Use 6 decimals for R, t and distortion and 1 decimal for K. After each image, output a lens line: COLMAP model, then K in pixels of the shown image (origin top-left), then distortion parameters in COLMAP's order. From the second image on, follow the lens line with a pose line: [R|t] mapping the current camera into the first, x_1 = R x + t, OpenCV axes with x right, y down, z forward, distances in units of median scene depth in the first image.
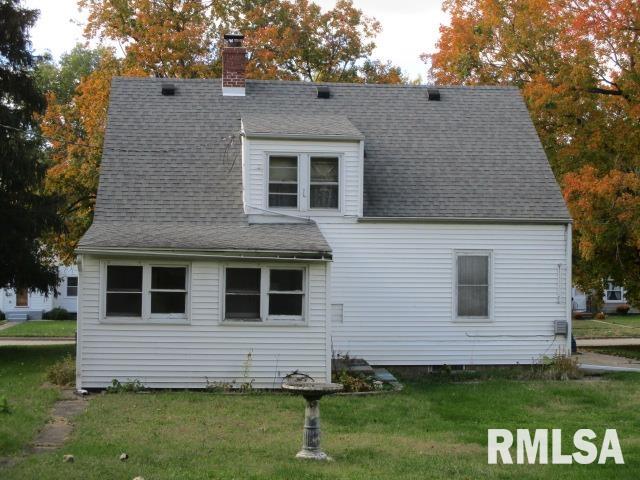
lens RADIAL K [[1040.7, 0, 319.9], [0, 1040.7, 241.7], [0, 0, 1]] dist [-0.020571, 0.000000]
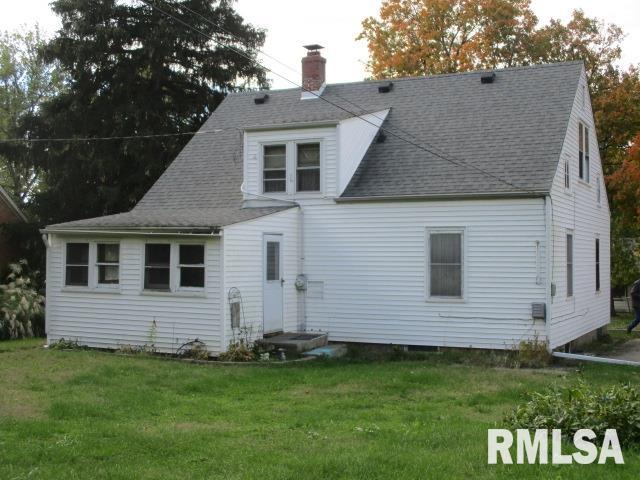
lens RADIAL K [[814.7, 0, 320.2], [0, 814.7, 237.8], [0, 0, 1]] dist [-0.005919, 0.000000]
pose [[0.850034, -0.016684, -0.526464, 0.453857], [0.007501, 0.999780, -0.019574, 0.031993], [0.526675, 0.012689, 0.849972, 0.300692]]
